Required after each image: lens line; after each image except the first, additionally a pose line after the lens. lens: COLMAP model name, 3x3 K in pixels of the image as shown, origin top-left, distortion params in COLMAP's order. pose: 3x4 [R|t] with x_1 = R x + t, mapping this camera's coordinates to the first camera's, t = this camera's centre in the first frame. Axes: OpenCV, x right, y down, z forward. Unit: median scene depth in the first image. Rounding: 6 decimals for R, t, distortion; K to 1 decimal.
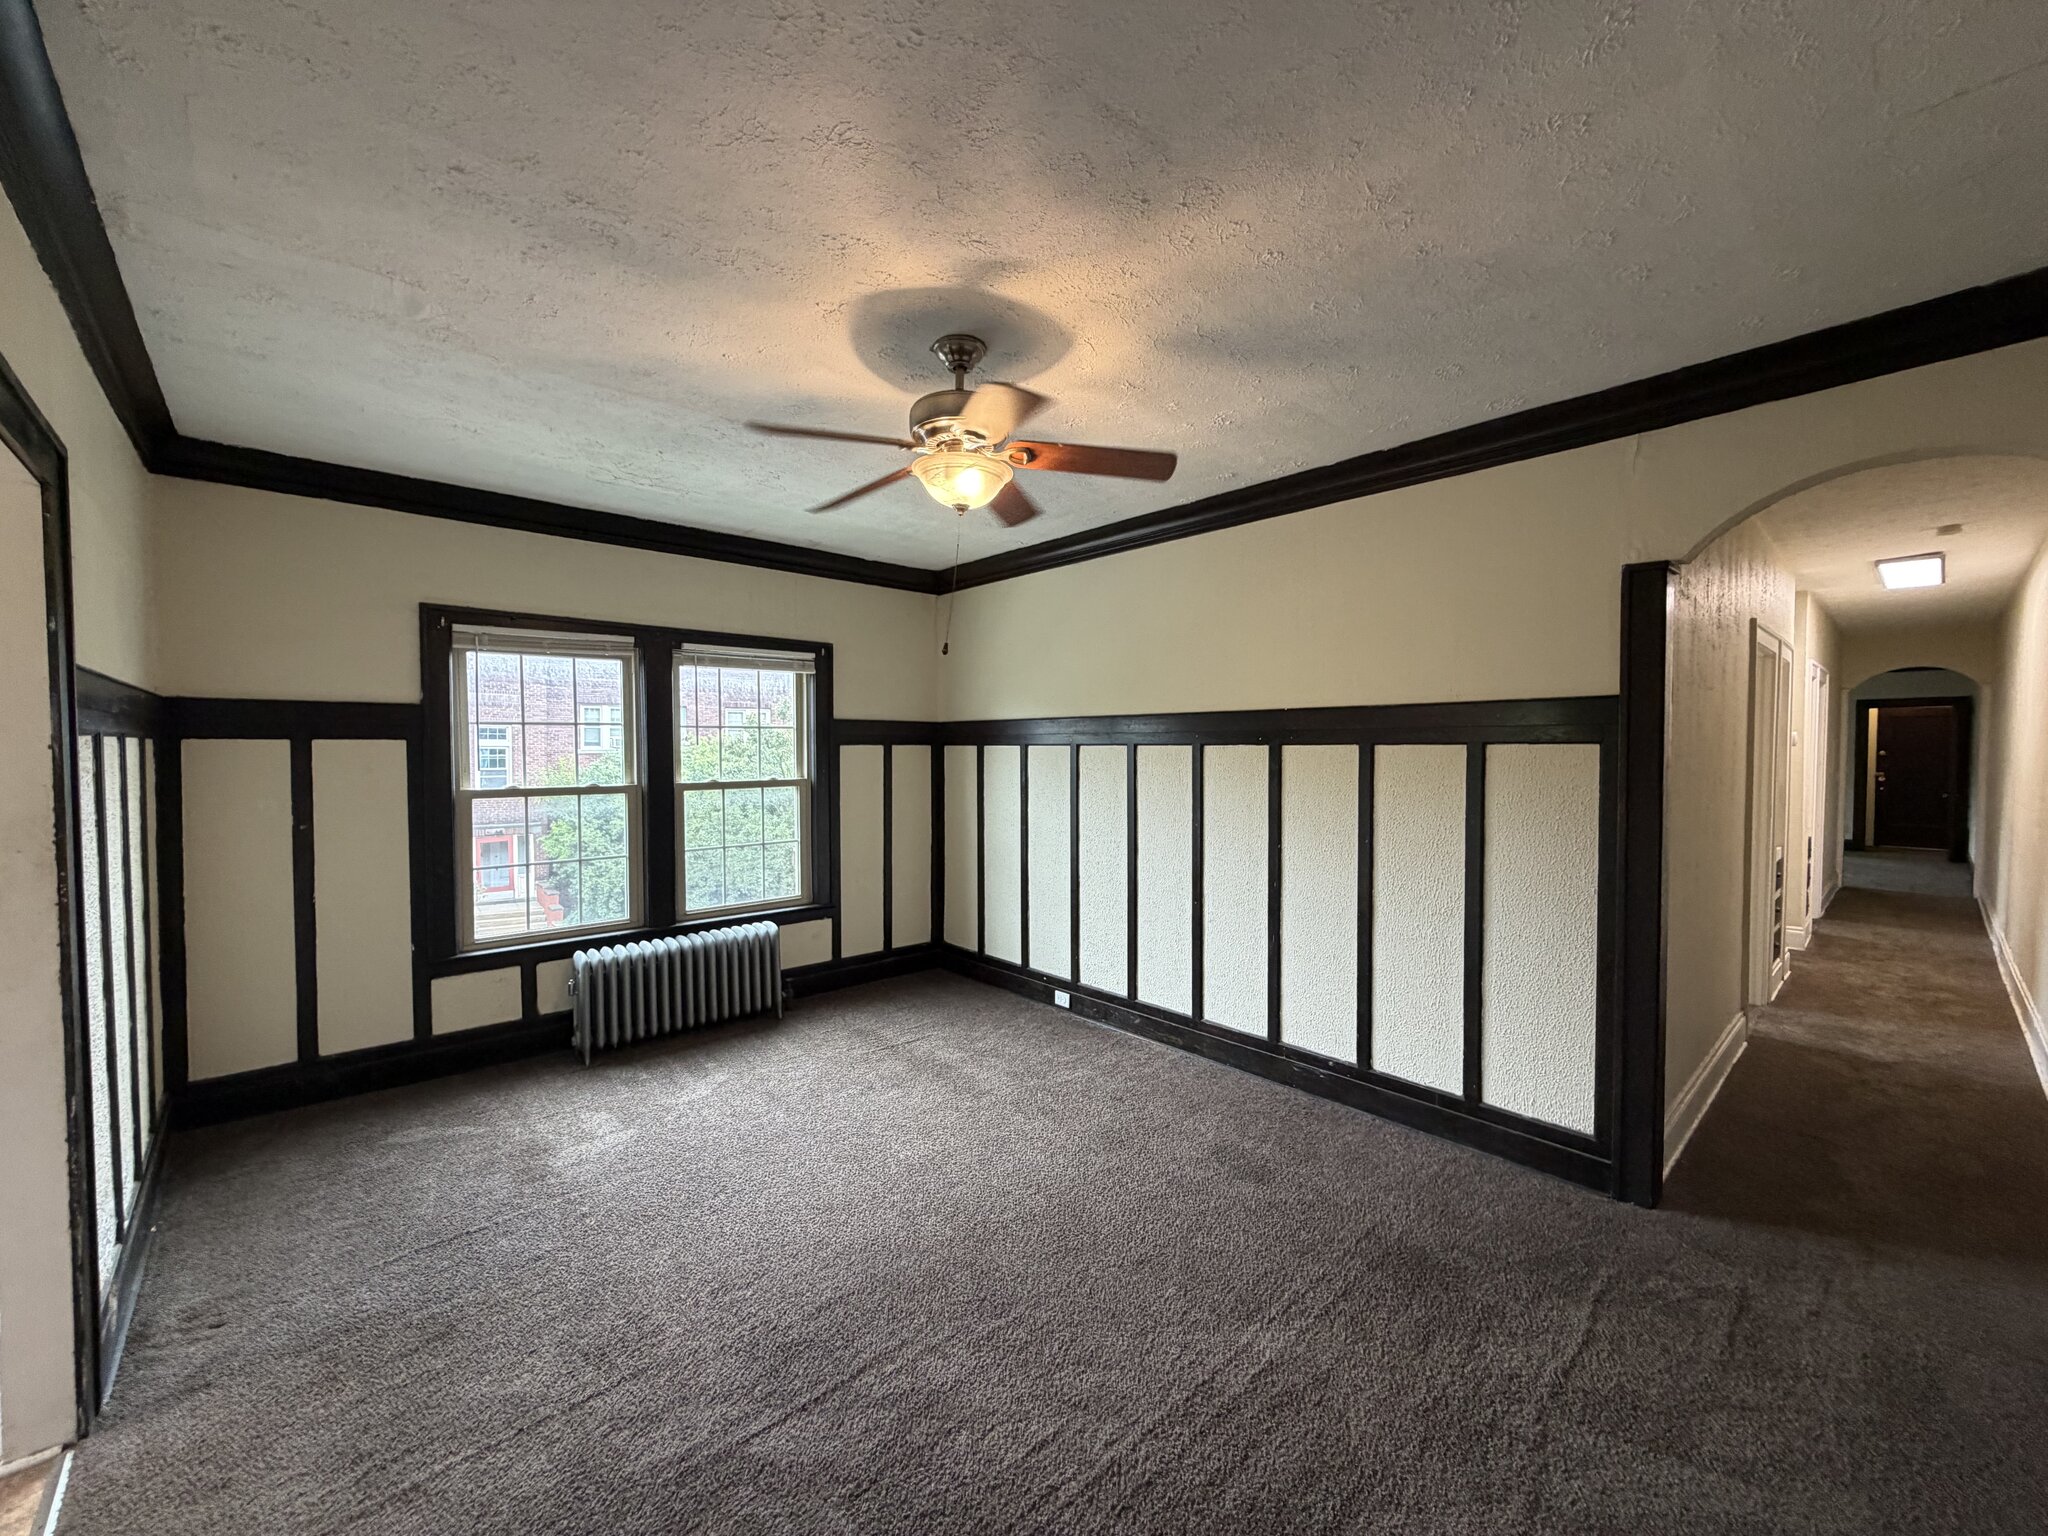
lens RADIAL K [[815.2, 0, 1011.2], [0, 815.2, 771.2], [0, 0, 1]] dist [0.001061, 0.000446]
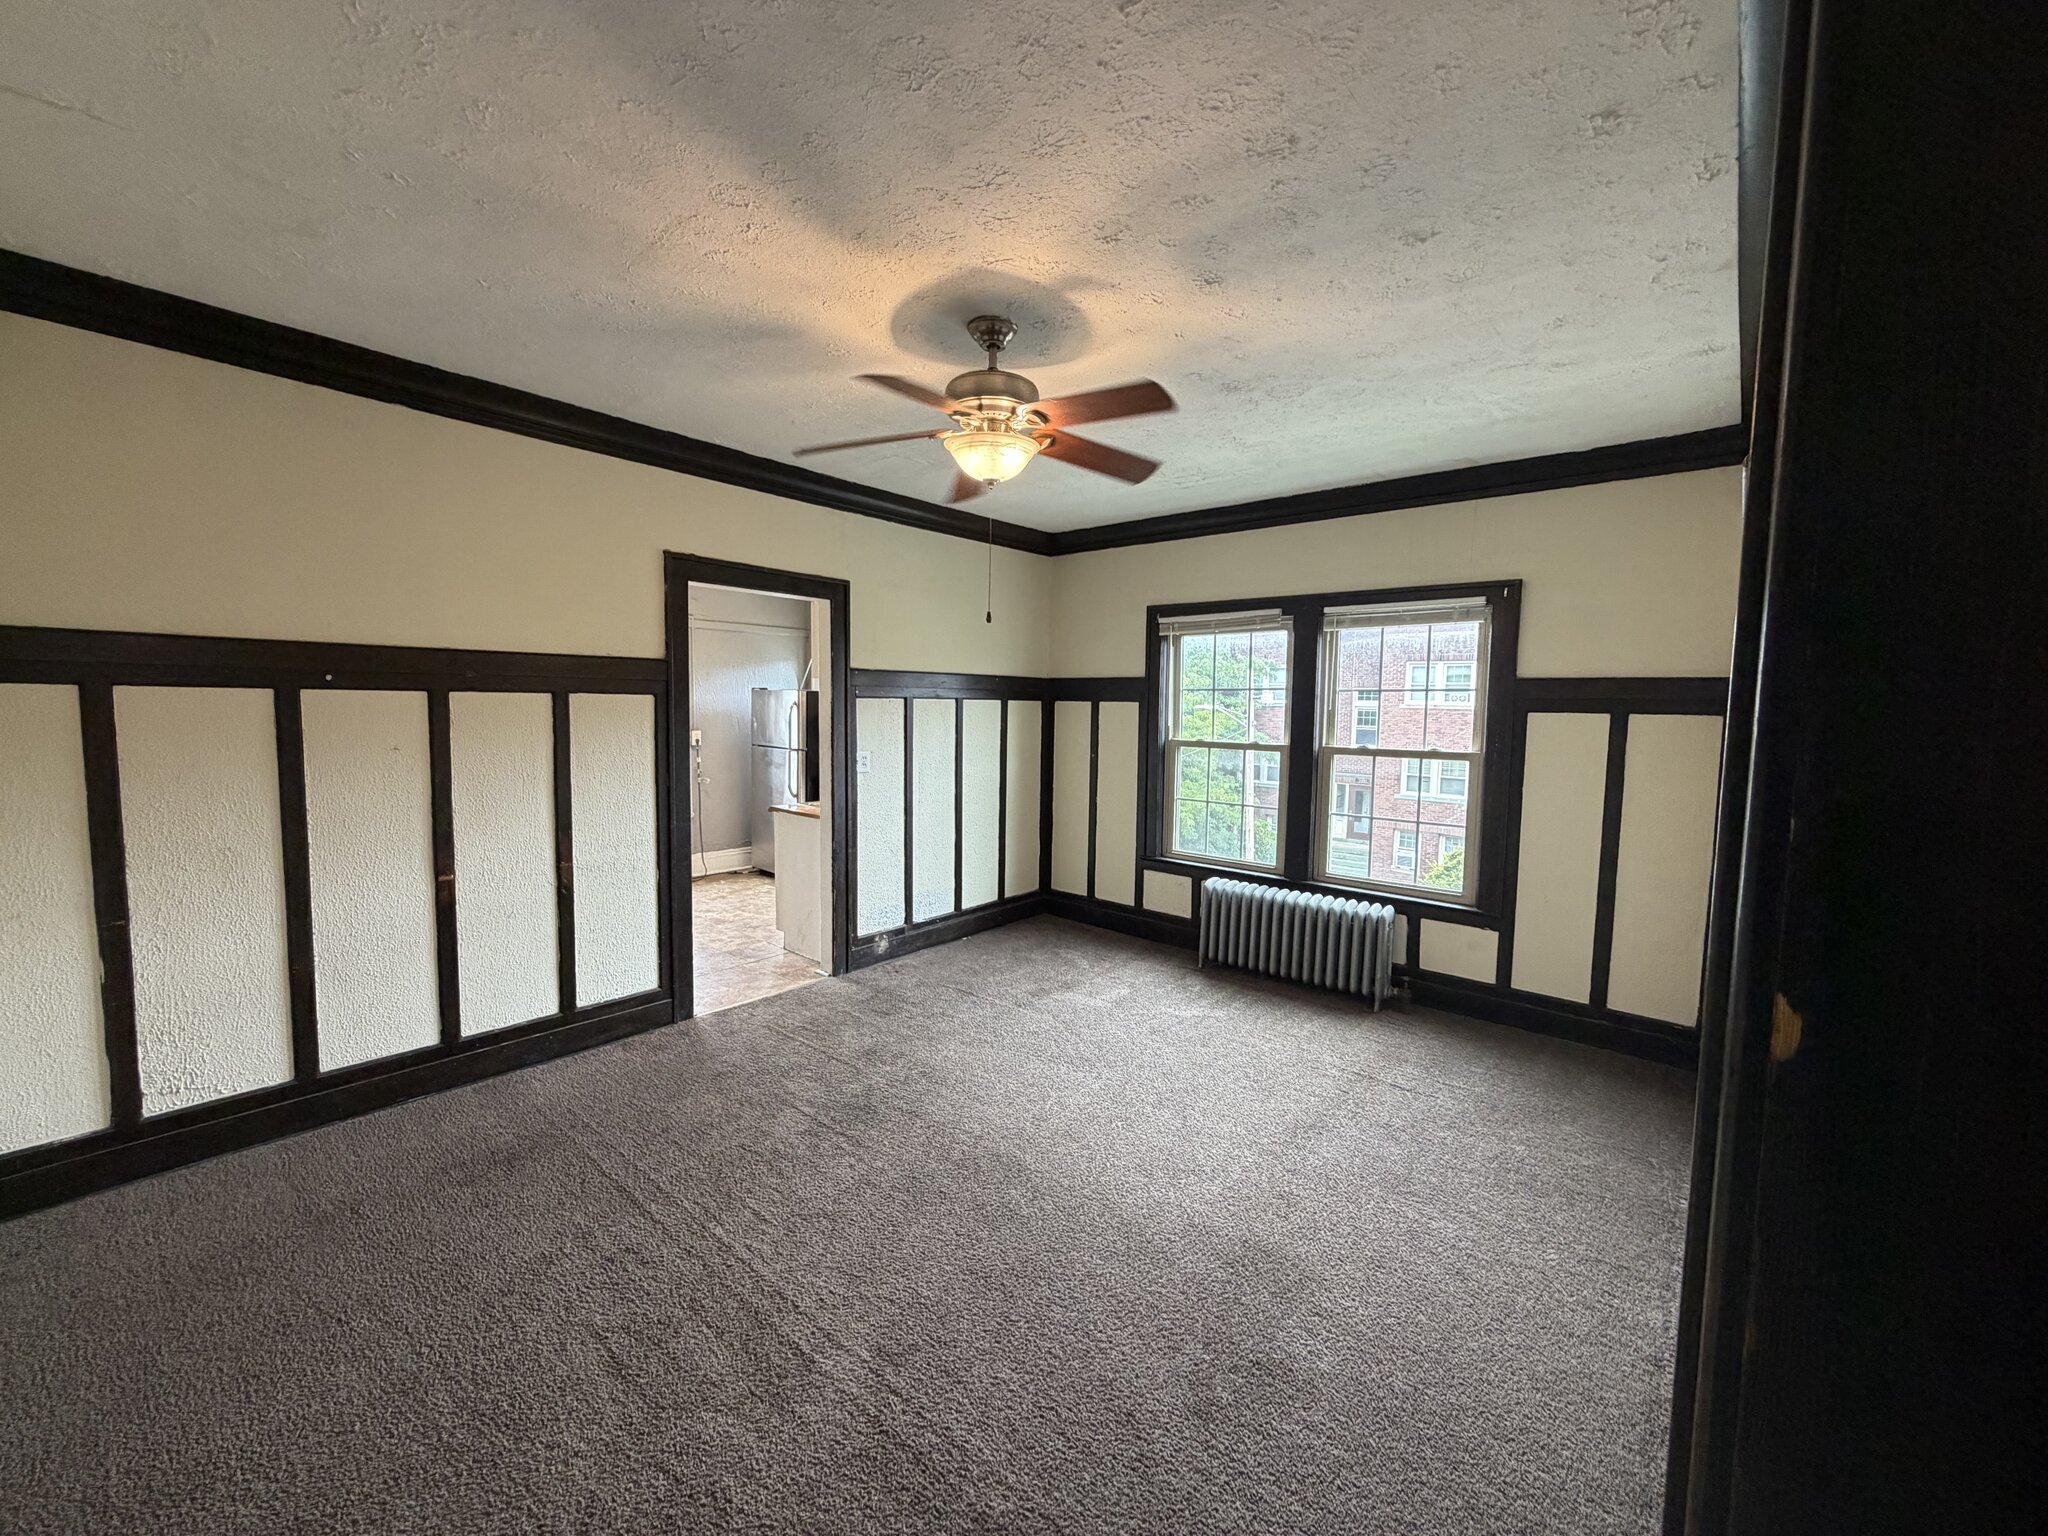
lens RADIAL K [[815.2, 0, 1023.2], [0, 815.2, 768.0], [0, 0, 1]] dist [0.001061, 0.000446]
pose [[0.128031, 0.081567, -0.988410, 0.573778], [-0.048531, 0.995934, 0.075901, -0.018016], [0.990582, 0.038251, 0.131469, 0.512020]]
